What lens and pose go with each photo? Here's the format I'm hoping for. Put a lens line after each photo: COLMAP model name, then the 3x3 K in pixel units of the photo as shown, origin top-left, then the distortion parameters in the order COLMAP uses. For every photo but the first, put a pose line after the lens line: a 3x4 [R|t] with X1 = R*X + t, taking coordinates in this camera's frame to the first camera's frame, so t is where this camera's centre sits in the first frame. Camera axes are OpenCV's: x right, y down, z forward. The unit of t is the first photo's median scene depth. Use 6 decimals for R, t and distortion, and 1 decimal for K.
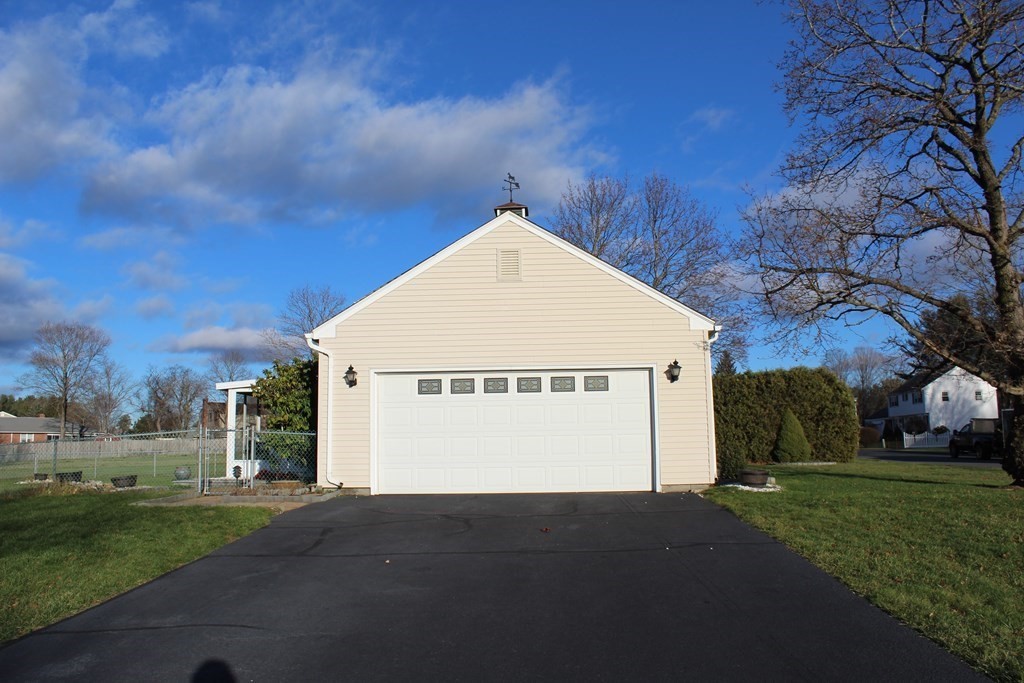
lens RADIAL K [[843.8, 0, 512.0], [0, 843.8, 341.5], [0, 0, 1]] dist [-0.168472, 0.138952]
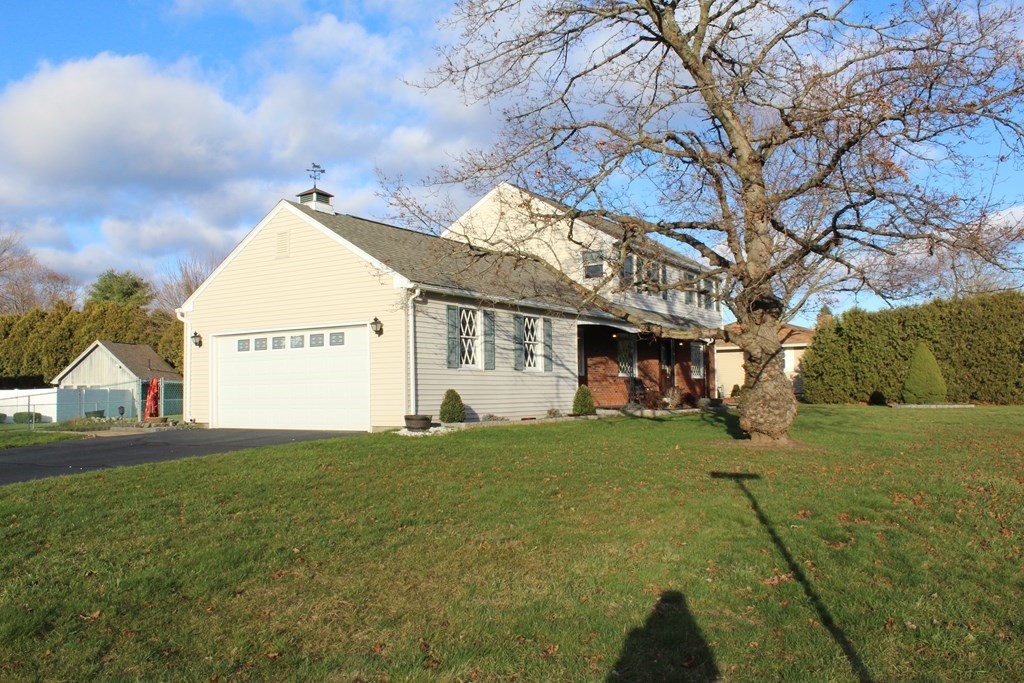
lens RADIAL K [[843.8, 0, 512.0], [0, 843.8, 341.5], [0, 0, 1]] dist [-0.168472, 0.138952]
pose [[0.841778, -0.024760, -0.539256, 0.936008], [0.070518, 0.995431, 0.064374, -0.004805], [0.535198, -0.092216, 0.839678, 0.148887]]
